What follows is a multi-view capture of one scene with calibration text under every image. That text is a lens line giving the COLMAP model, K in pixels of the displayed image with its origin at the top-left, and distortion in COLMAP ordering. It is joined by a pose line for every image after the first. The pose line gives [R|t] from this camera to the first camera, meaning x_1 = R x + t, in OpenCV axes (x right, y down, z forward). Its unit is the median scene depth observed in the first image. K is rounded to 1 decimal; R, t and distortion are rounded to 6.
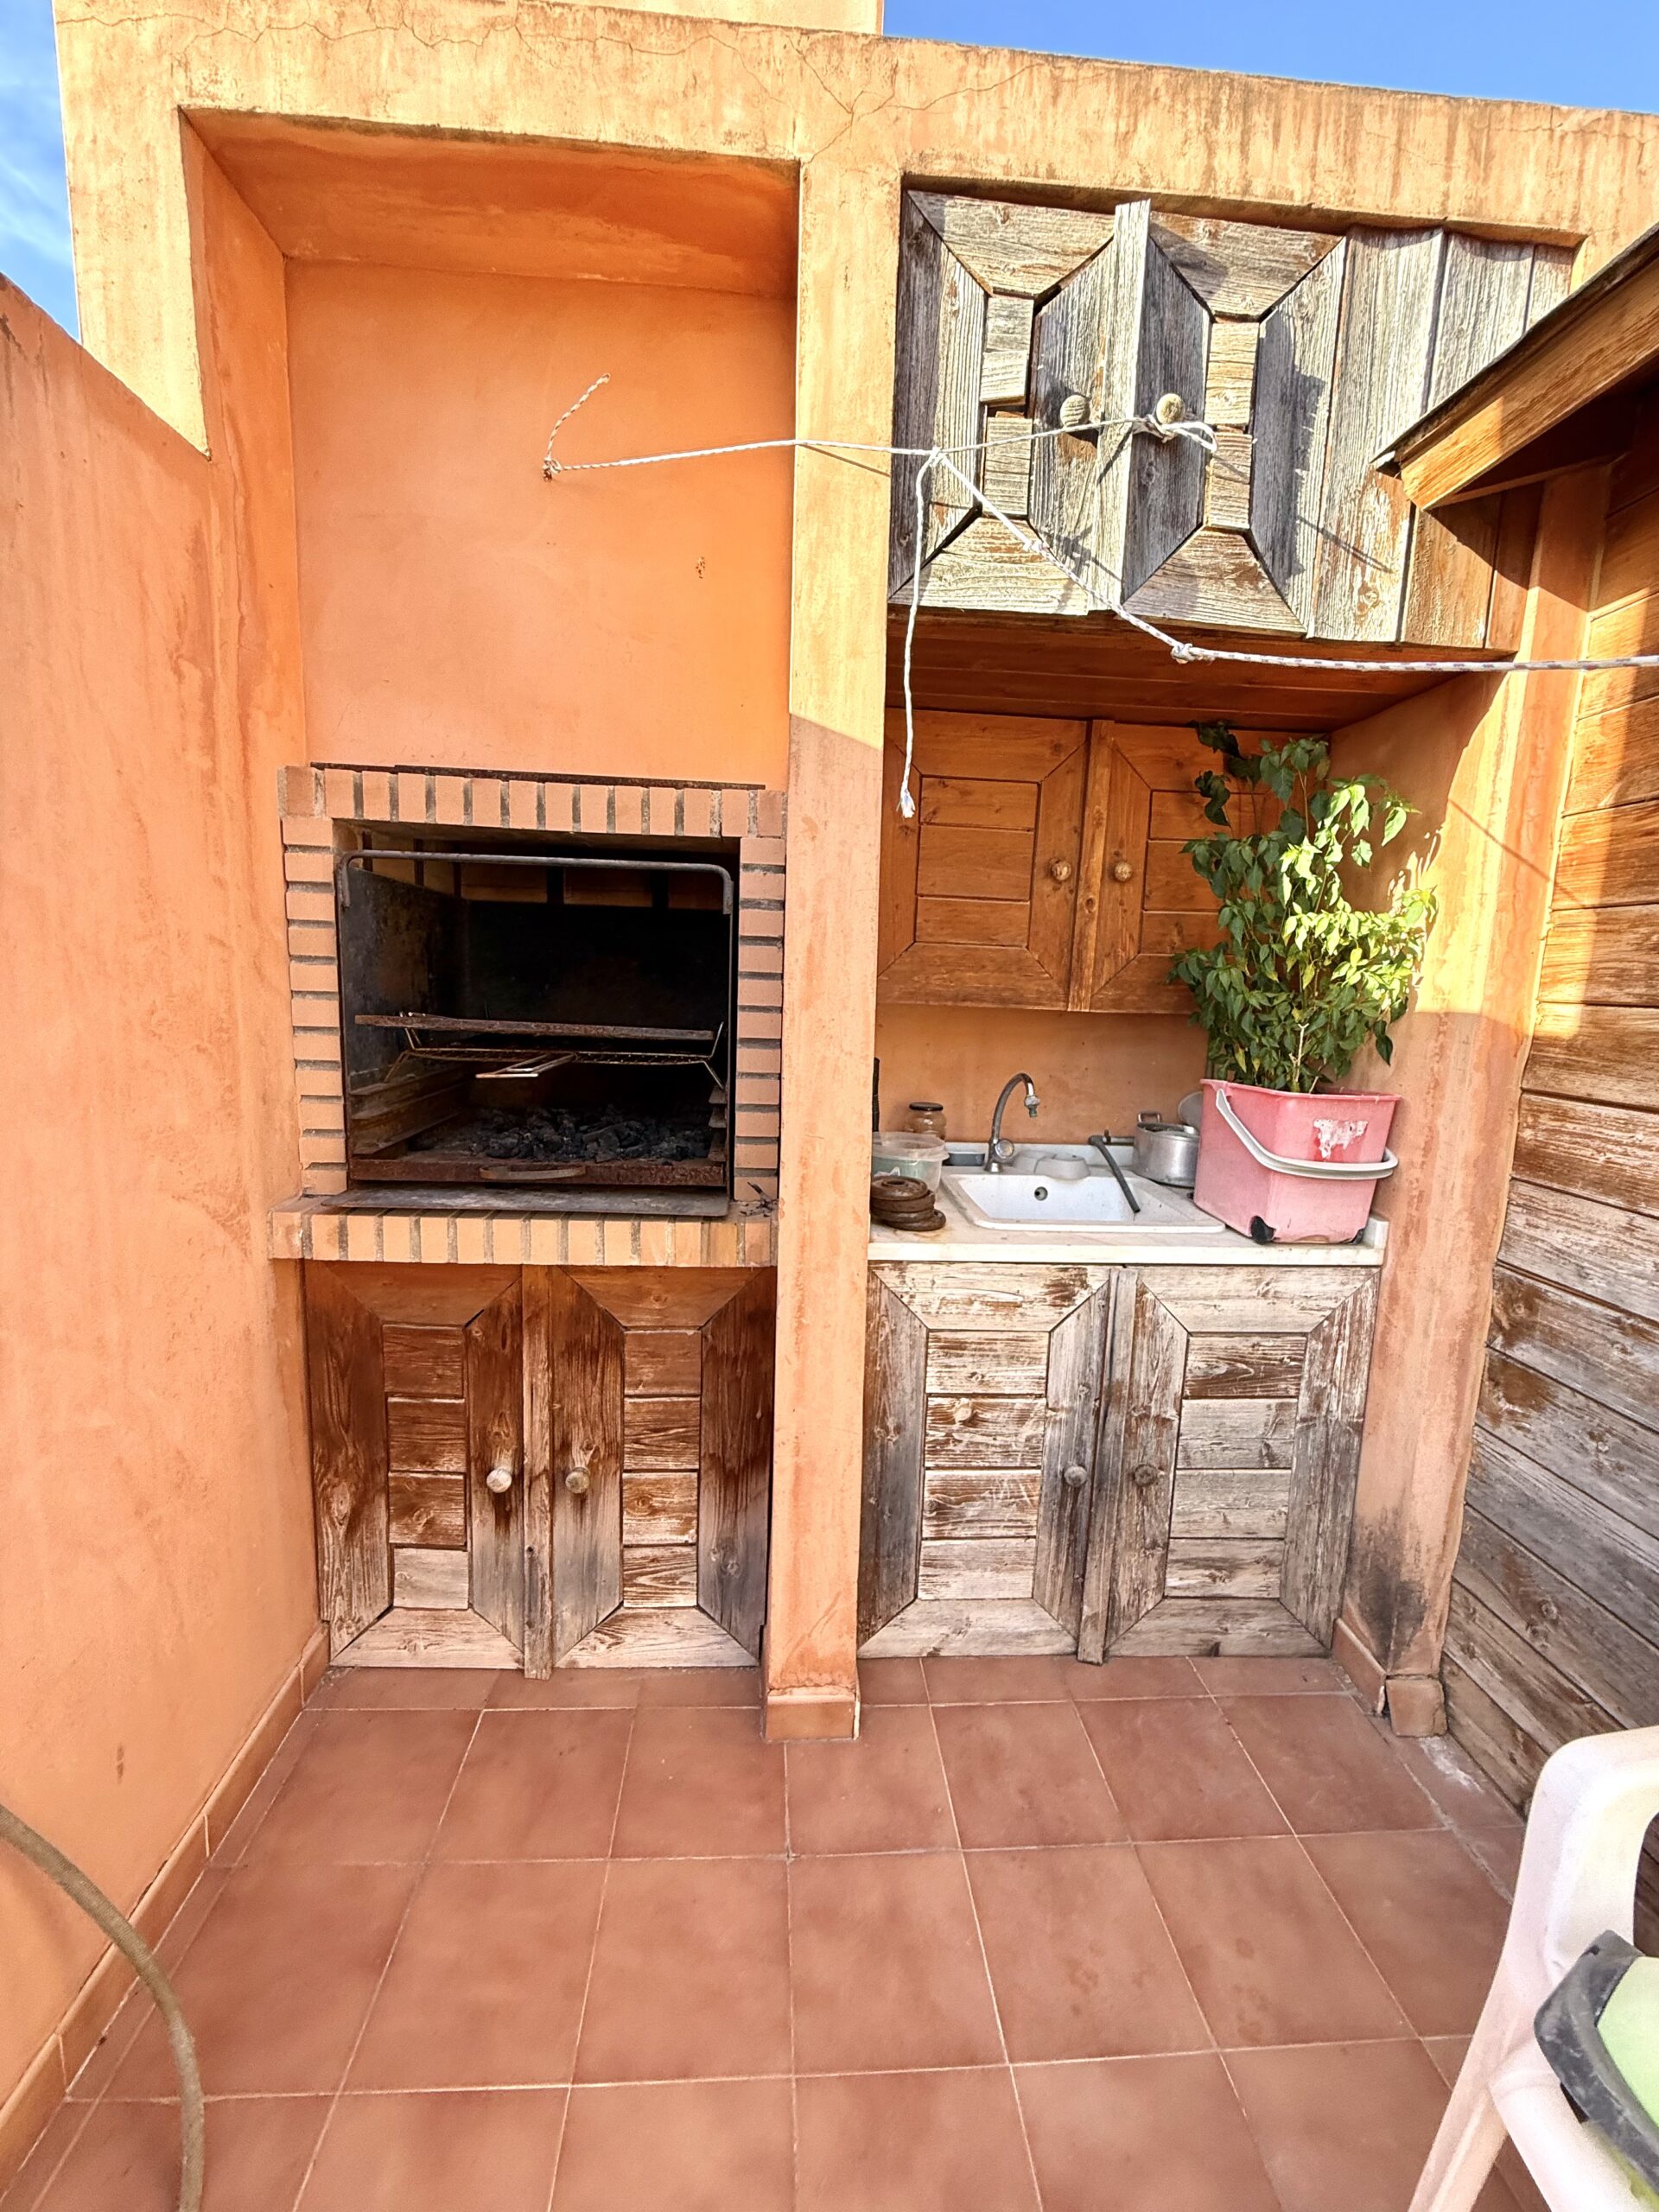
lens RADIAL K [[877.2, 0, 830.5], [0, 877.2, 1099.3], [0, 0, 1]] dist [-0.002615, 0.000607]
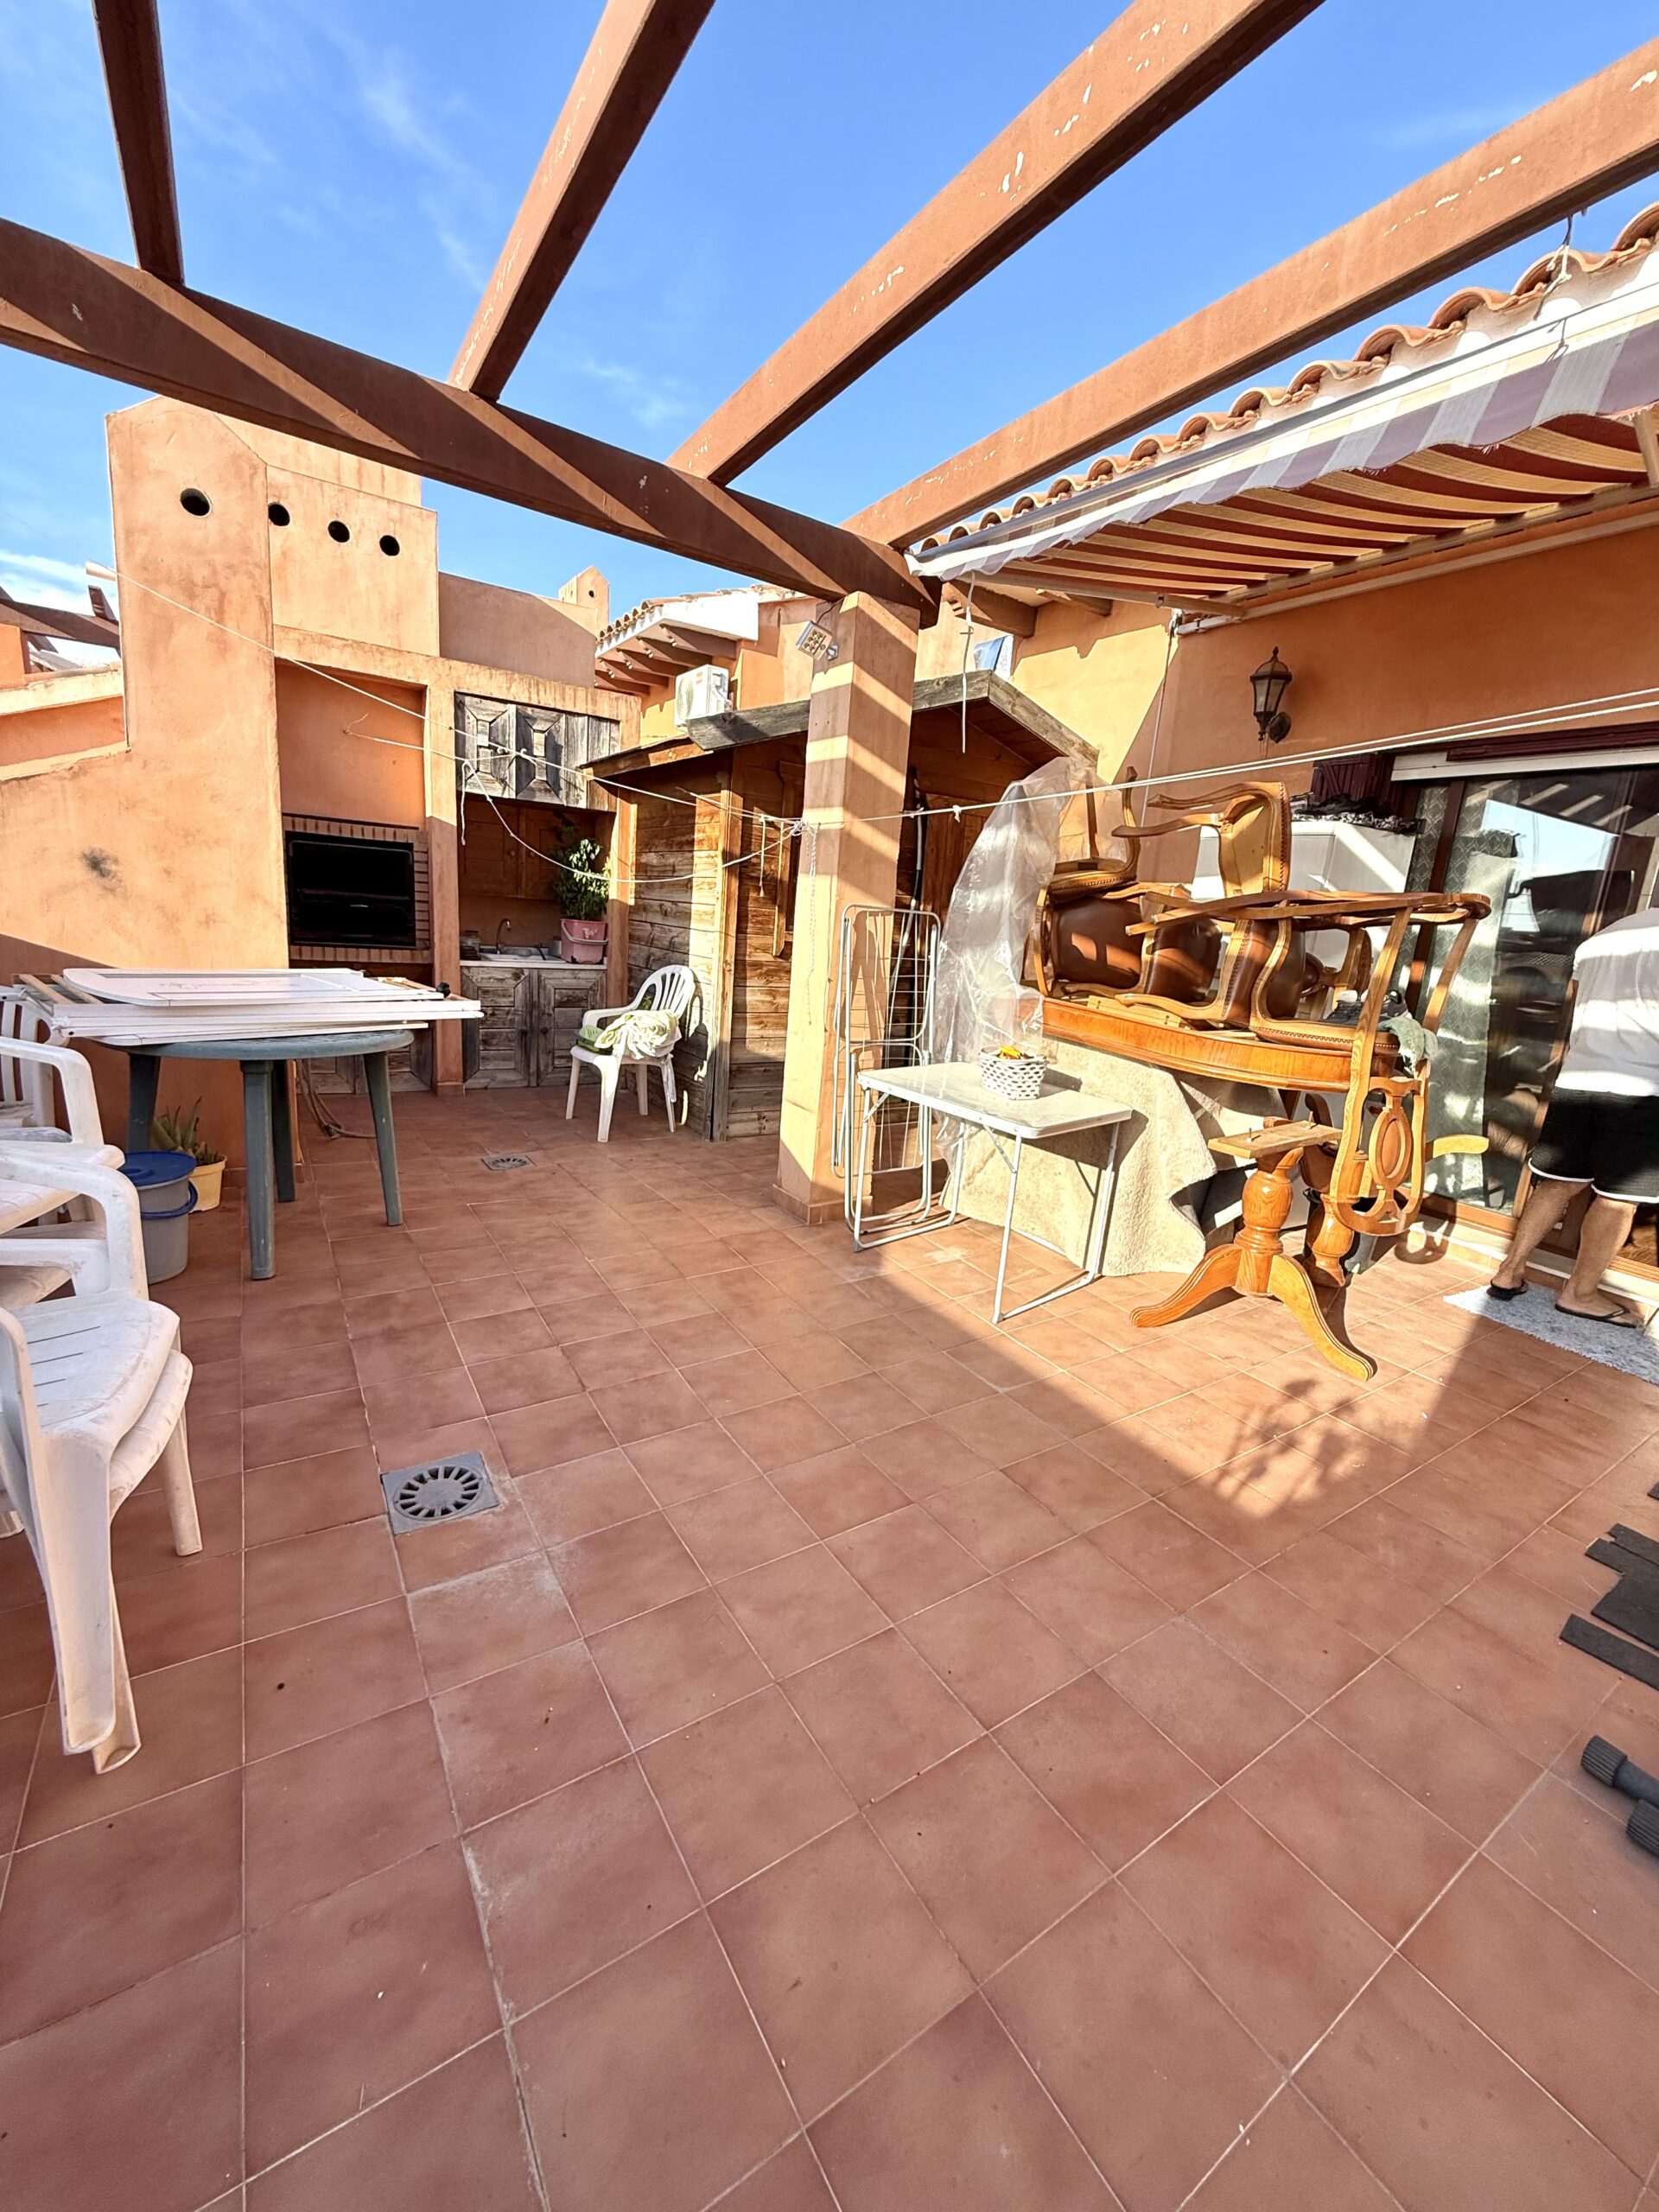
lens RADIAL K [[877.2, 0, 826.7], [0, 877.2, 1095.3], [0, 0, 1]] dist [-0.002615, 0.000607]
pose [[0.872193, -0.071420, 0.483921, -0.441944], [0.024694, 0.994451, 0.102260, 0.407401], [-0.488539, -0.077240, 0.869117, -3.055850]]
